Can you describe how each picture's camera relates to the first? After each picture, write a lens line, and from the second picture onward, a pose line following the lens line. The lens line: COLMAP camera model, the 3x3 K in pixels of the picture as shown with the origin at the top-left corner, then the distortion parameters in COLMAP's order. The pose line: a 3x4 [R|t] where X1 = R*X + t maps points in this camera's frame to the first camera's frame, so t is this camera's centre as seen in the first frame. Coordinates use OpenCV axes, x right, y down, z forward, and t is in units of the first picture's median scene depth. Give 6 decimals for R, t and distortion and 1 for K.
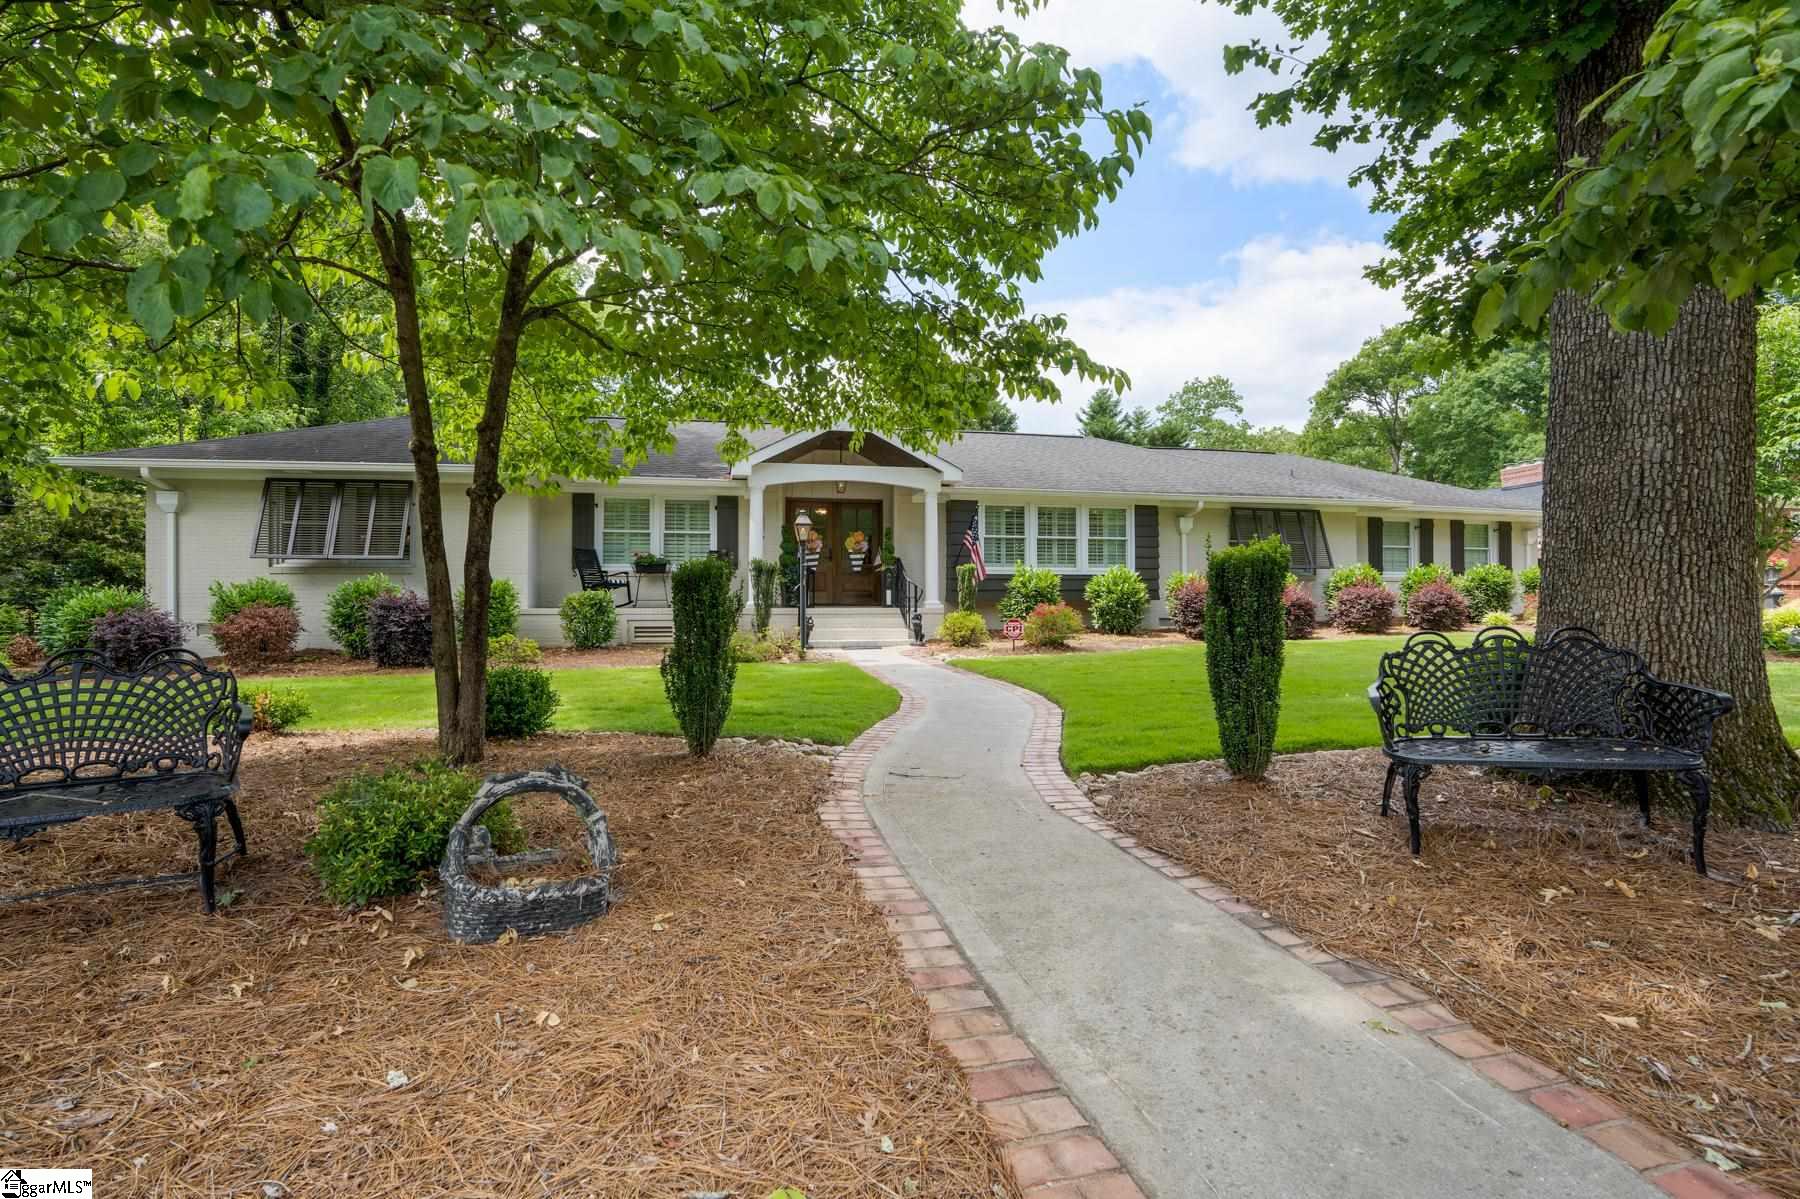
lens RADIAL K [[835.1, 0, 896.2], [0, 835.1, 600.5], [0, 0, 1]] dist [-0.003568, 0.000487]
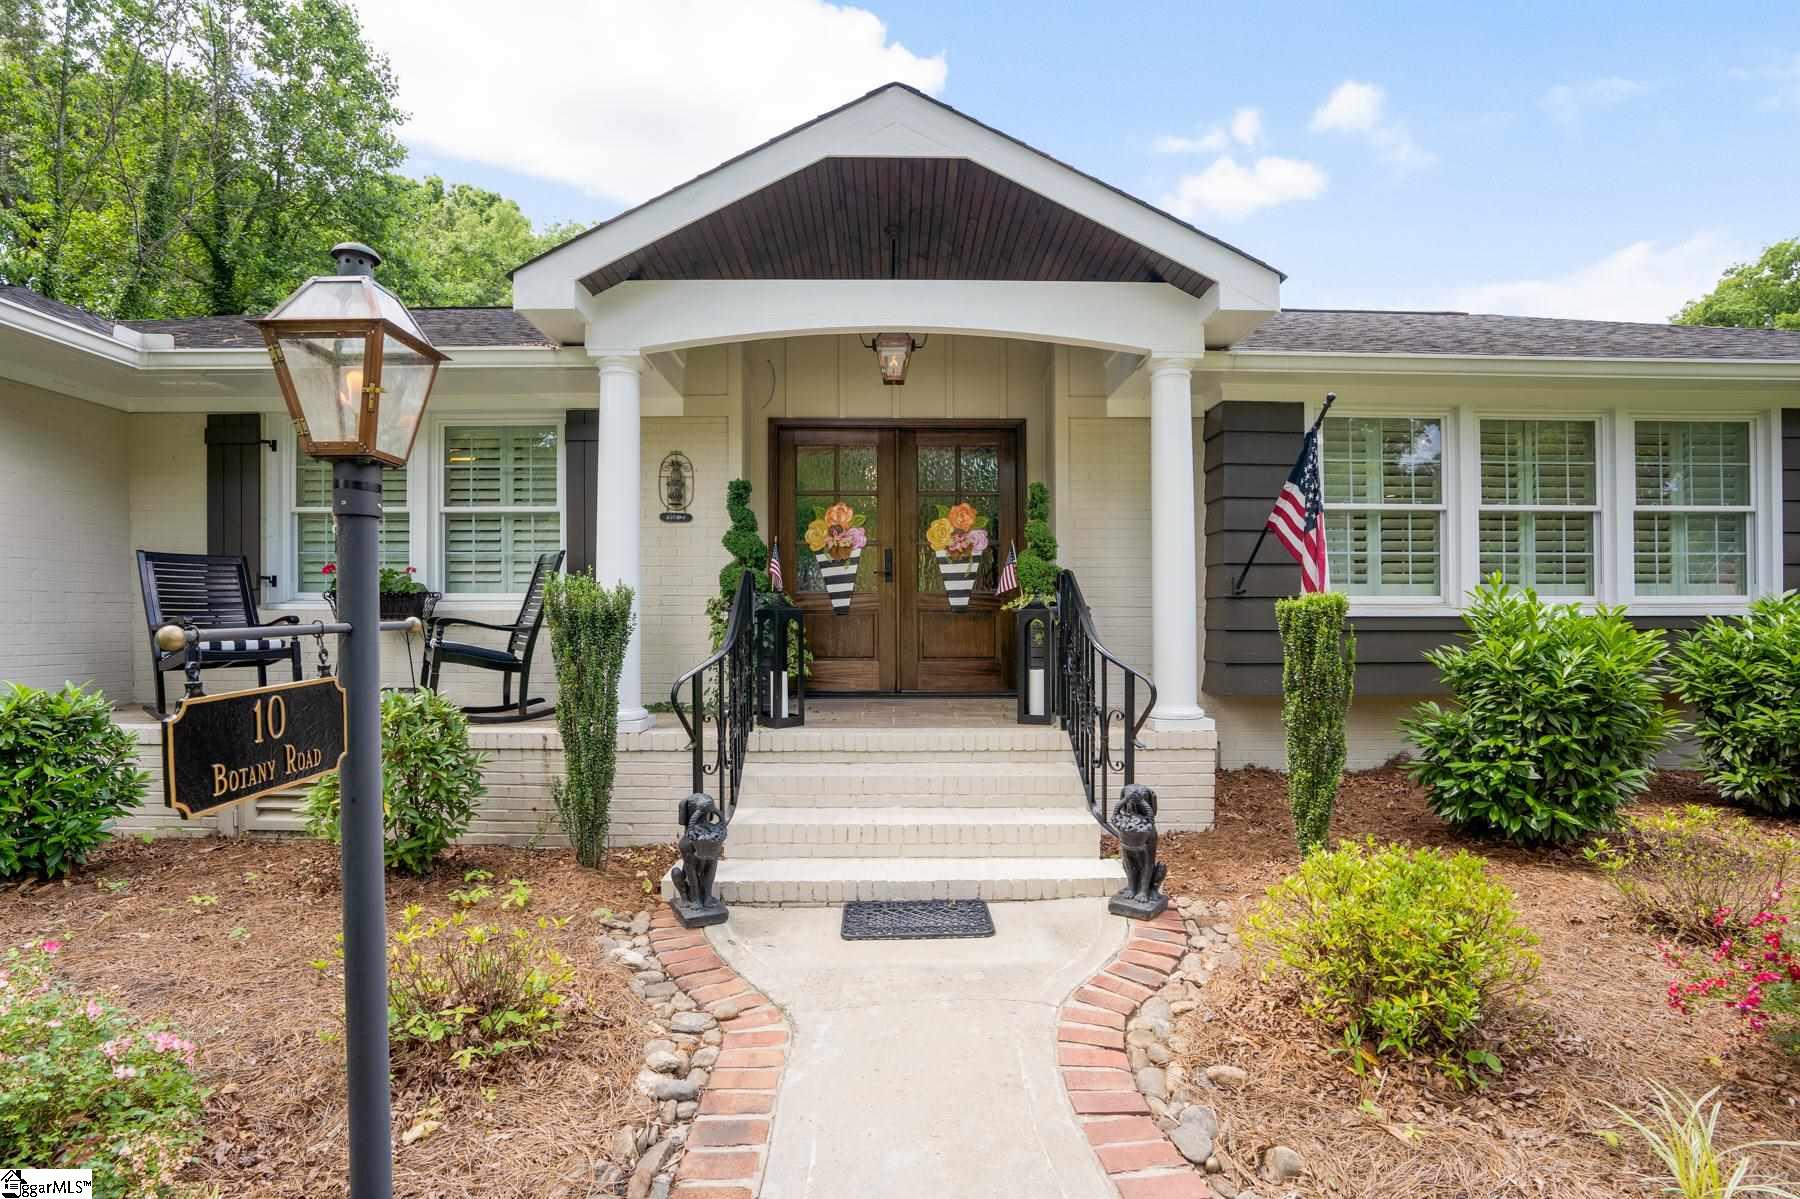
lens RADIAL K [[835.1, 0, 896.2], [0, 835.1, 600.5], [0, 0, 1]] dist [-0.003568, 0.000487]
pose [[0.977757, -0.002392, -0.209730, 0.005654], [-0.001082, 0.999864, -0.016448, -0.033069], [0.209740, 0.016309, 0.977621, 0.644029]]
